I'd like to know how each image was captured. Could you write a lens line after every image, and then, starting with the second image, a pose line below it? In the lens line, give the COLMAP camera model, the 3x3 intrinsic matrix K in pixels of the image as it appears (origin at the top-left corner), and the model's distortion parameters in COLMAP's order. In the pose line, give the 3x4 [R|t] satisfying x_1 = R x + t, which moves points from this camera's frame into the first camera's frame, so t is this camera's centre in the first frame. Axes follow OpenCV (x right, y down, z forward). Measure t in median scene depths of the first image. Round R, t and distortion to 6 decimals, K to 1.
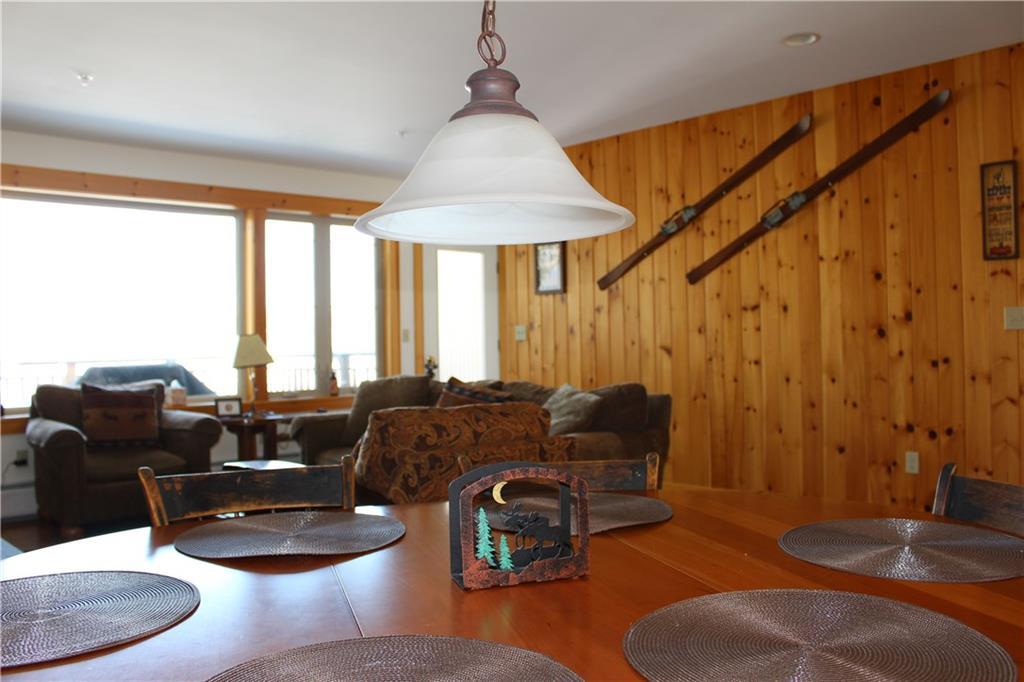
lens RADIAL K [[858.7, 0, 511.9], [0, 858.7, 344.7], [0, 0, 1]] dist [-0.059074, 0.015818]
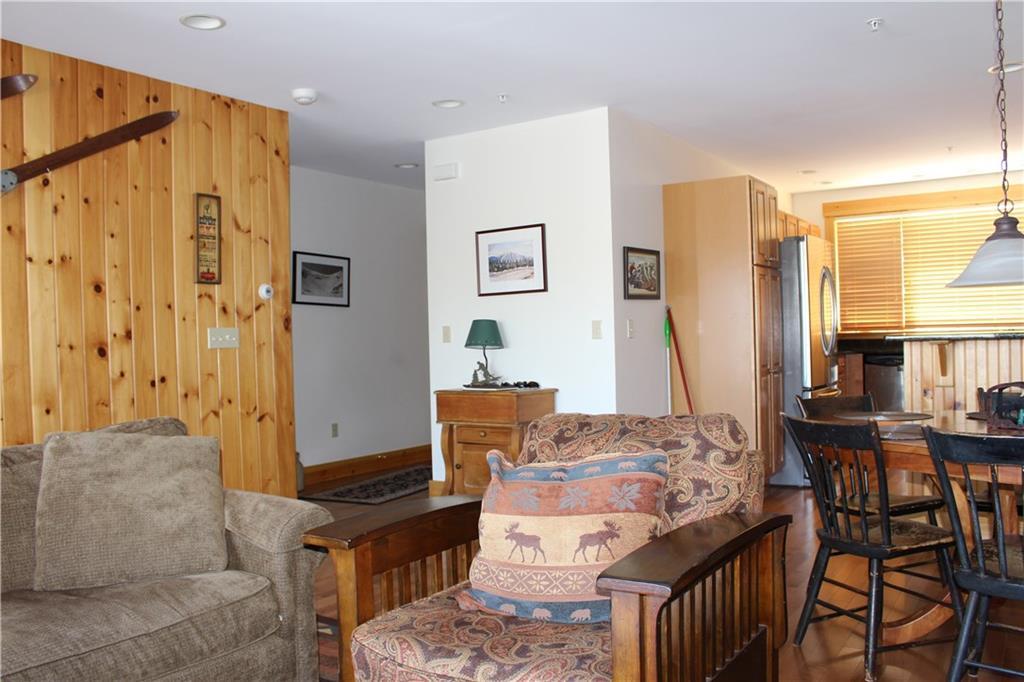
lens RADIAL K [[858.7, 0, 514.2], [0, 858.7, 341.8], [0, 0, 1]] dist [-0.059074, 0.015818]
pose [[-0.195554, 0.013586, 0.980599, -0.536512], [0.027577, 0.999585, -0.008350, -0.005977], [-0.980305, 0.025409, -0.195847, 0.775173]]
